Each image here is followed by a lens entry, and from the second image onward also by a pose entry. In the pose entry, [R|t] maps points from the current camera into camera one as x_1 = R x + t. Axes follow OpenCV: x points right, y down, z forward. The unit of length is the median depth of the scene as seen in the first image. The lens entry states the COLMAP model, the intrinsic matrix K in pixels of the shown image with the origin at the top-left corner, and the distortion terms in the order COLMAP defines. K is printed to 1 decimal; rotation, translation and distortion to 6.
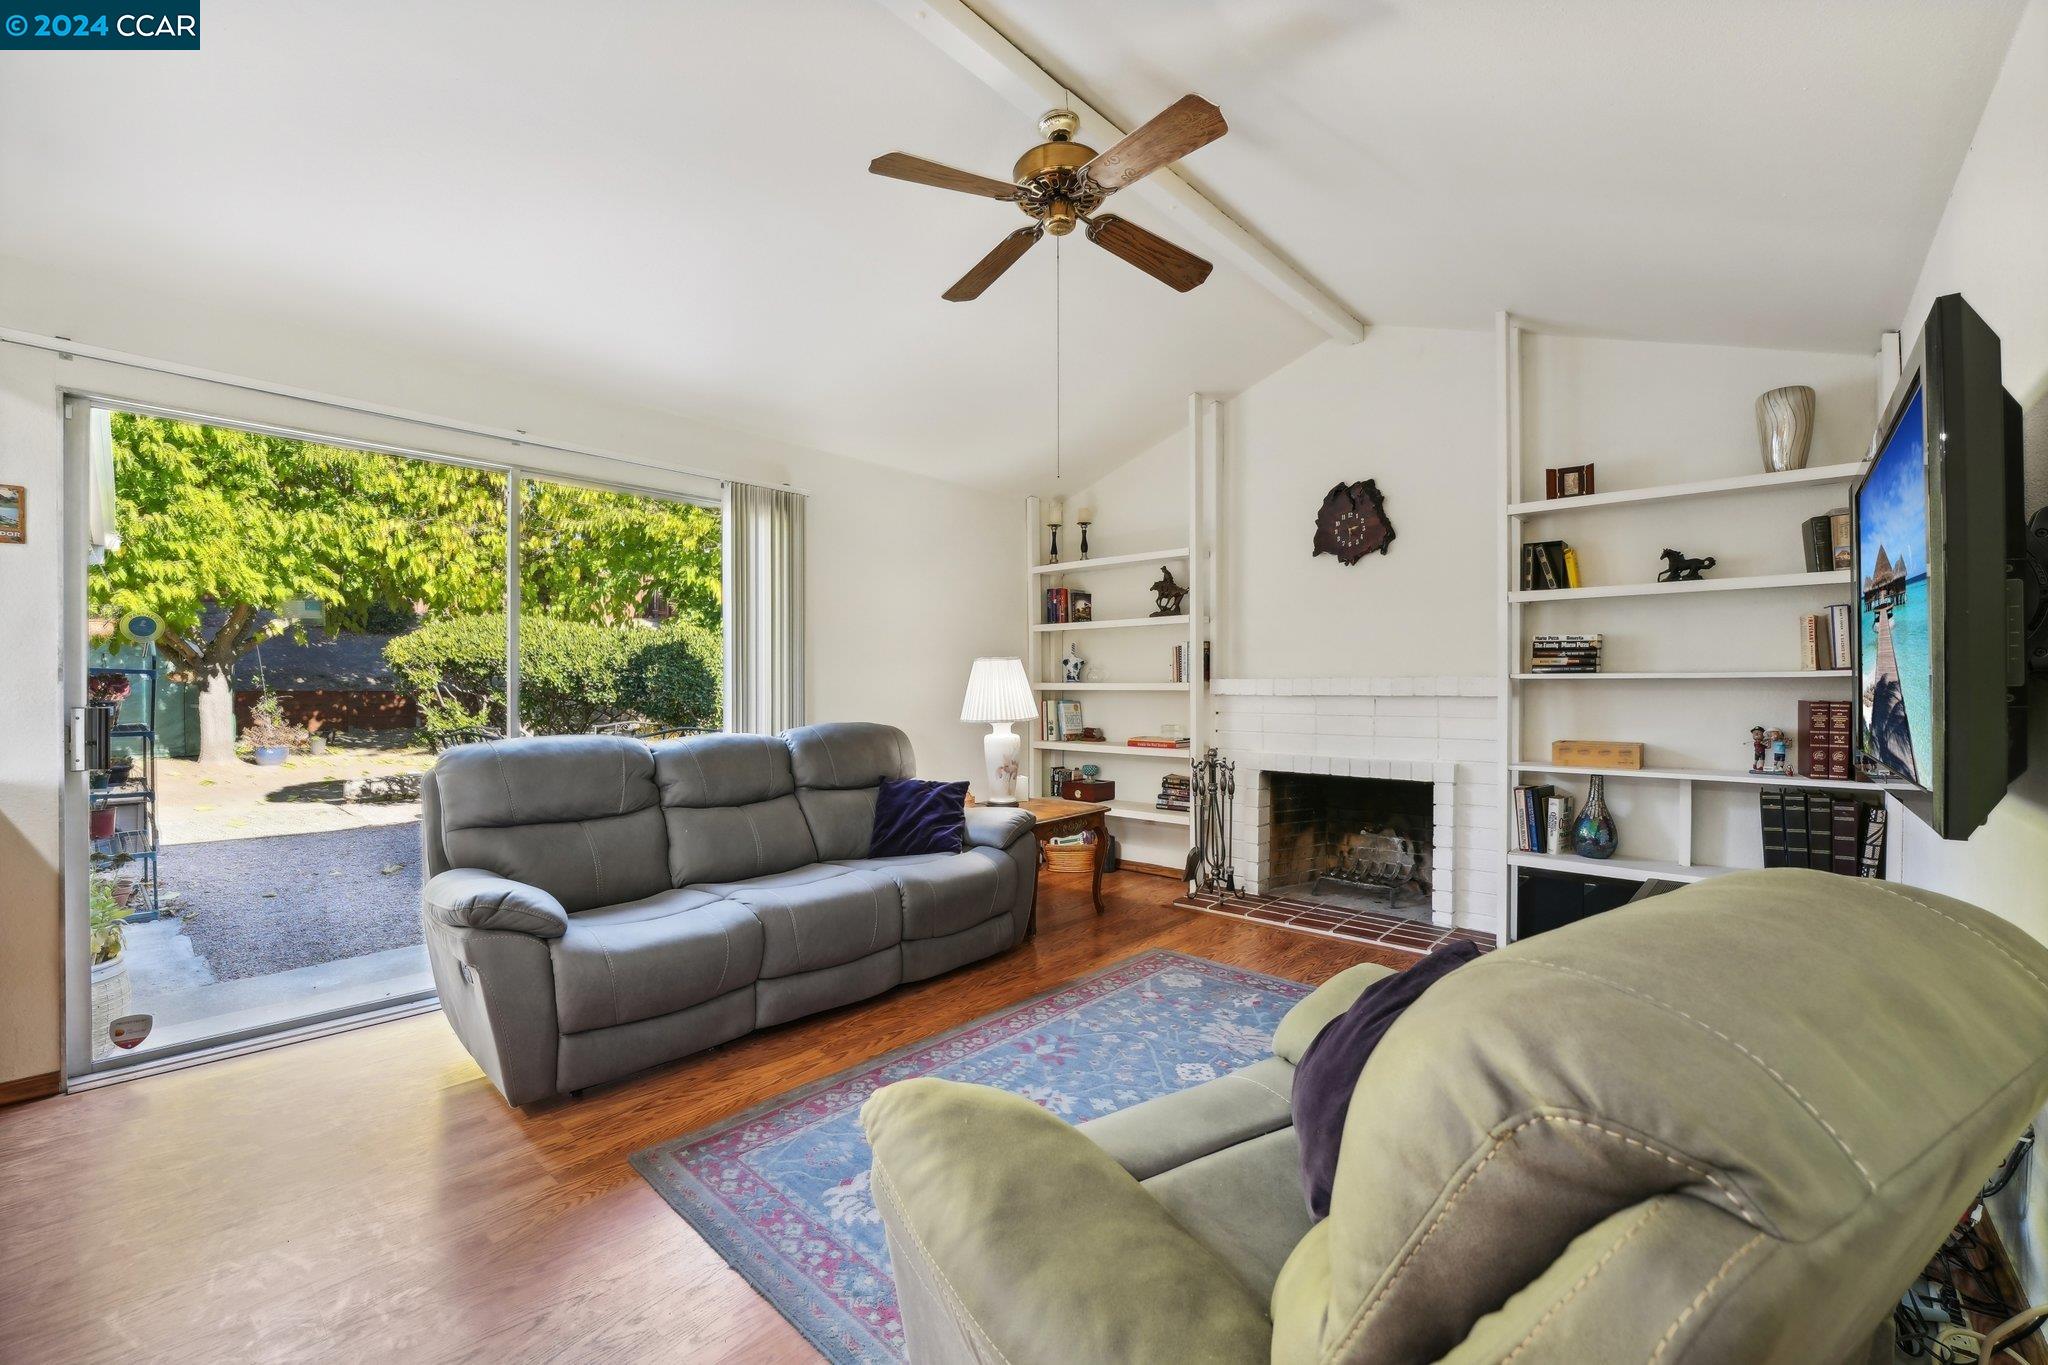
lens RADIAL K [[832.2, 0, 1015.5], [0, 832.2, 690.0], [0, 0, 1]] dist [-0.021803, 0.000322]
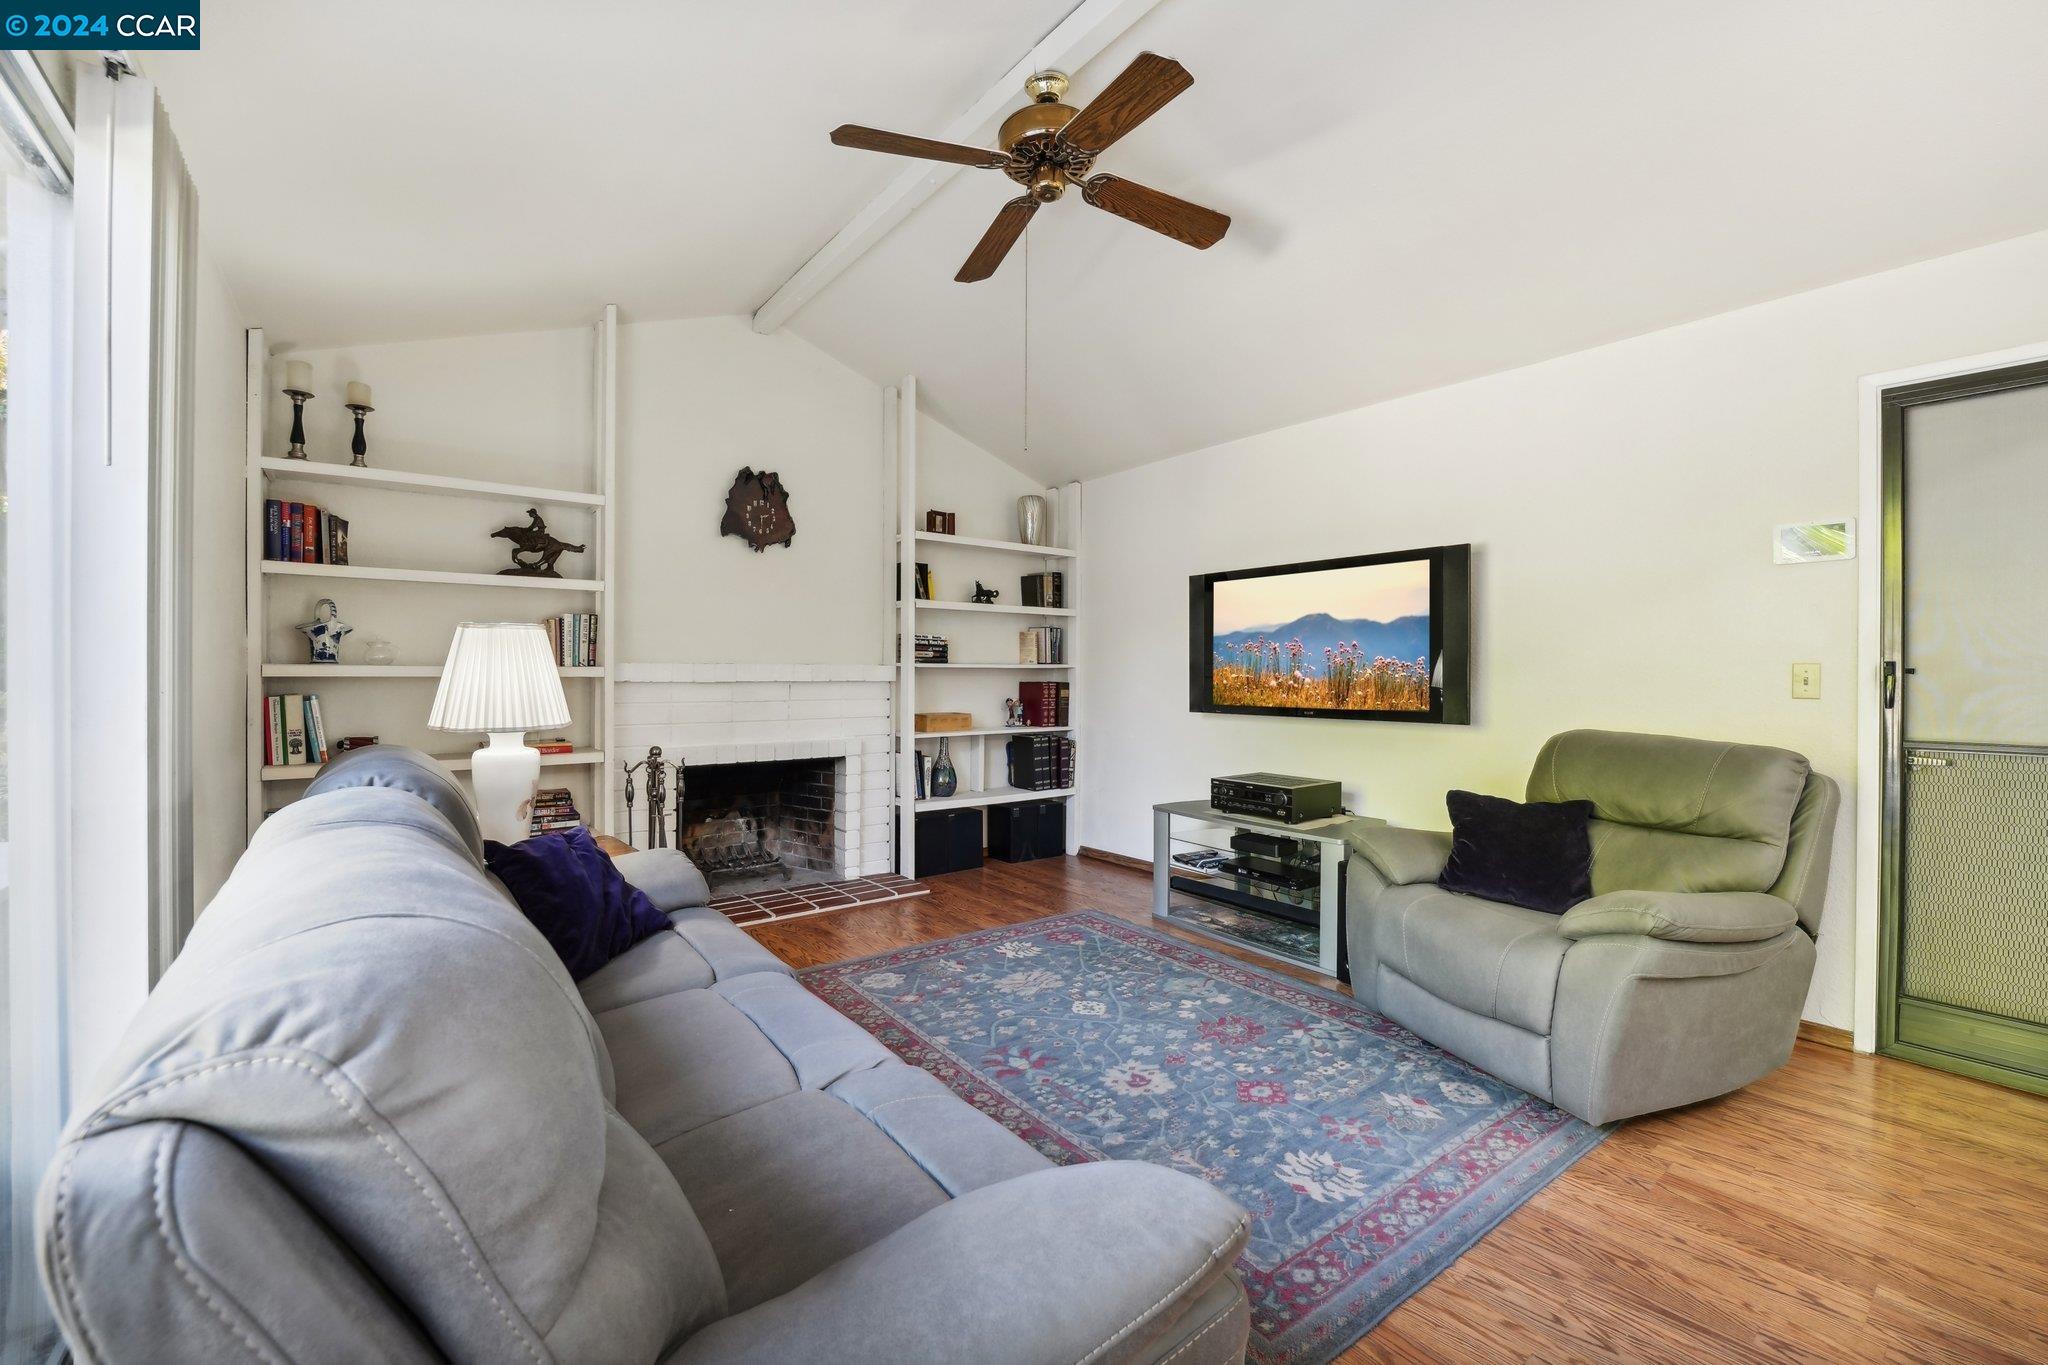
lens RADIAL K [[845.5, 0, 997.6], [0, 845.5, 677.7], [0, 0, 1]] dist [-0.021125, 0.000319]
pose [[0.186335, -0.003306, 0.982481, -0.514782], [0.000737, 0.999995, 0.003225, -0.000688], [-0.982486, 0.000123, 0.186337, 0.488283]]
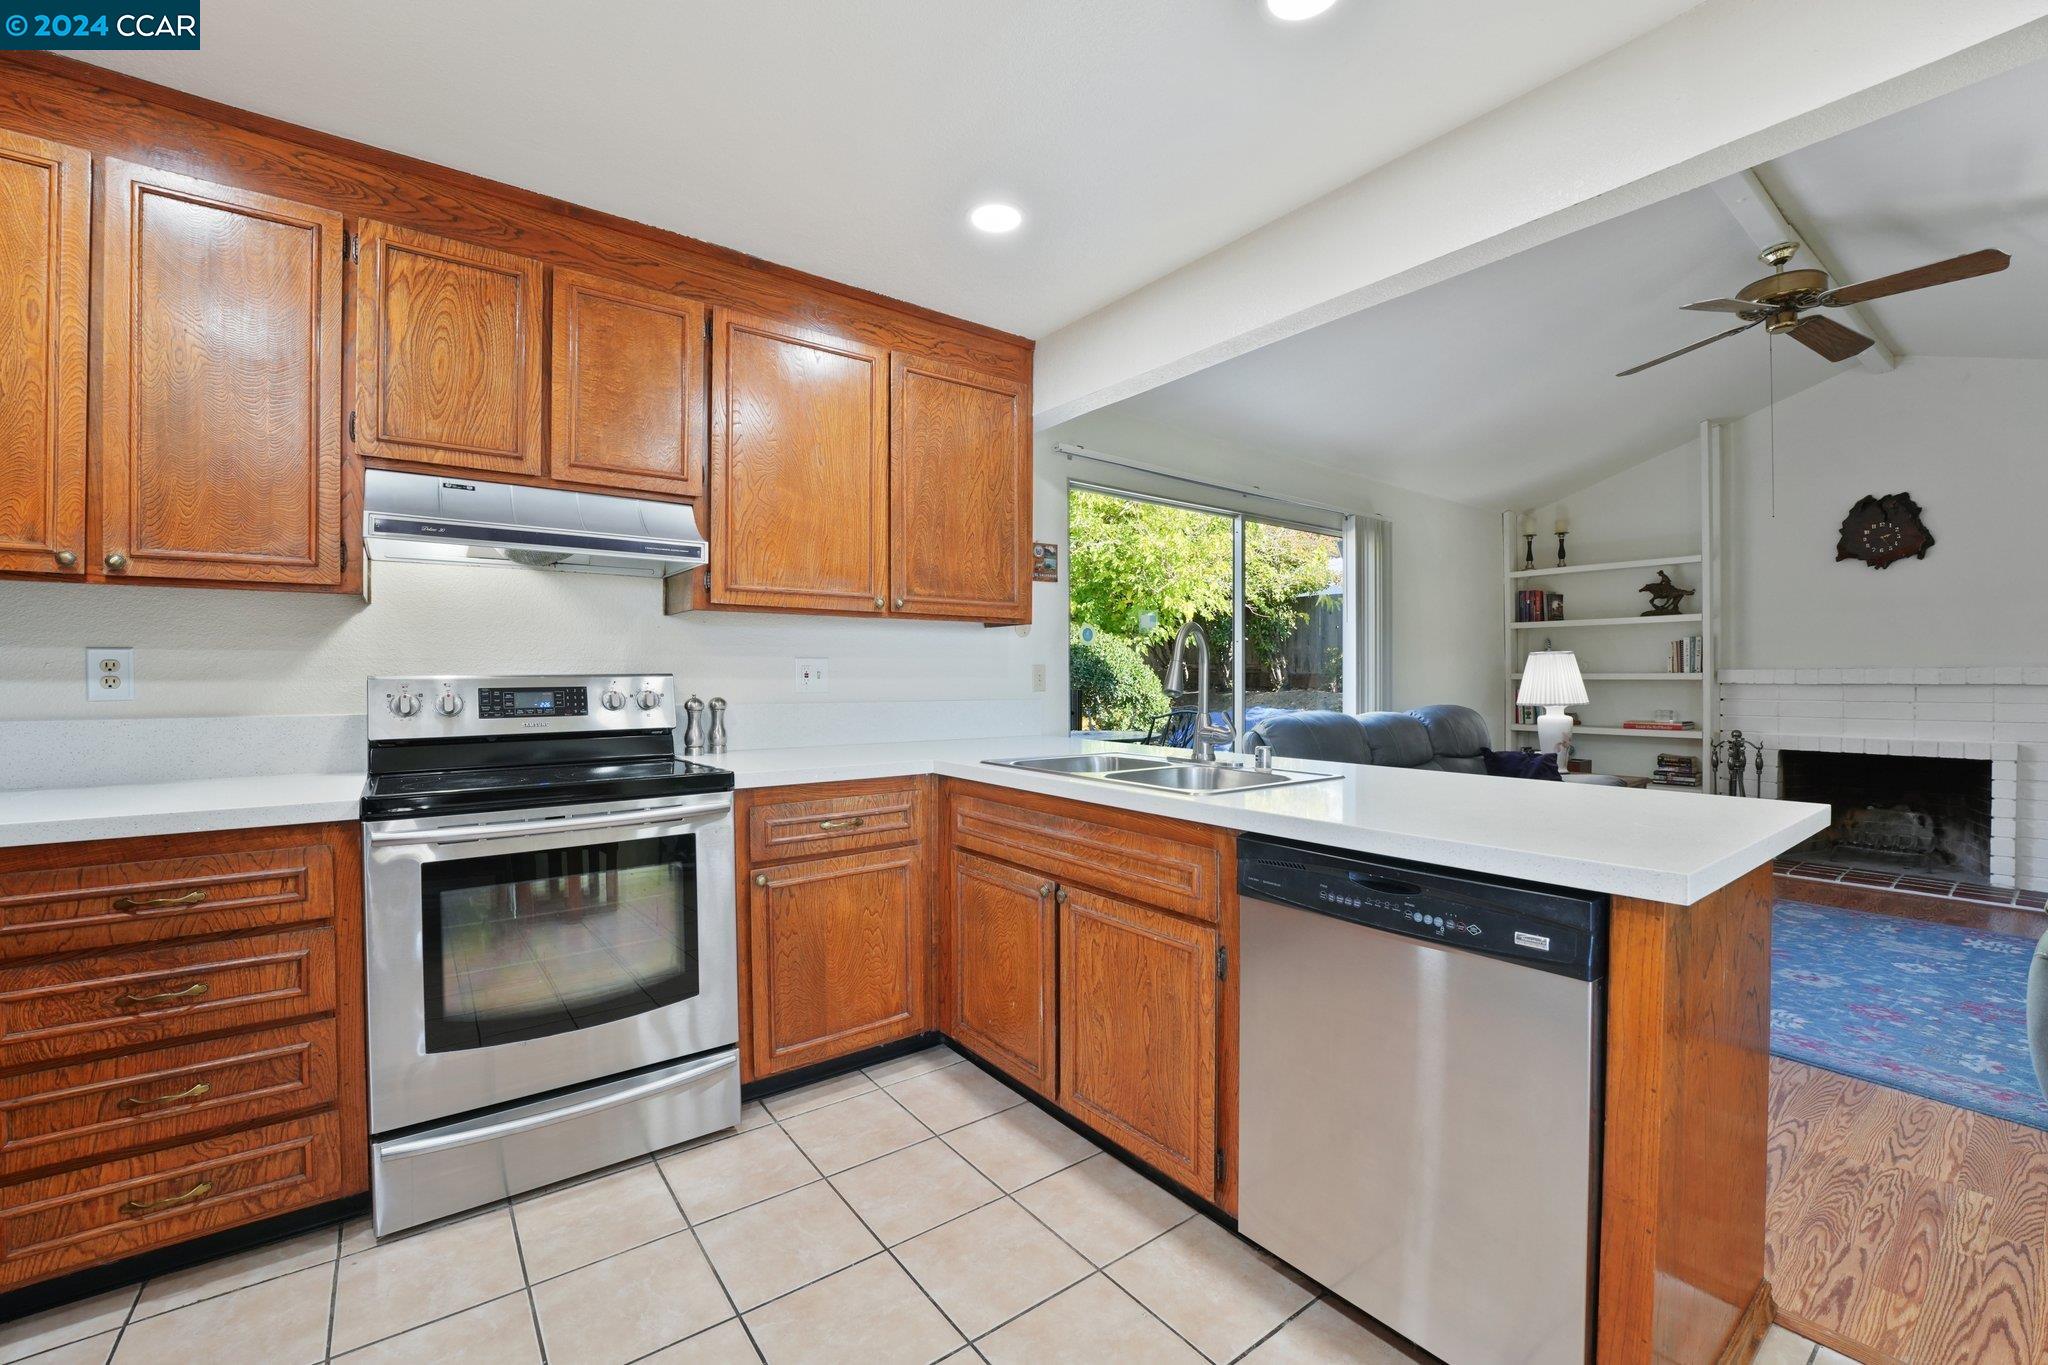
lens RADIAL K [[826.1, 0, 1019.0], [0, 826.1, 677.4], [0, 0, 1]] dist [-0.034156, 0.005538]
pose [[0.980676, 0.000780, -0.195638, -0.502374], [-0.001678, 0.999989, -0.004423, 0.004108], [0.195633, 0.004666, 0.980666, -0.280911]]
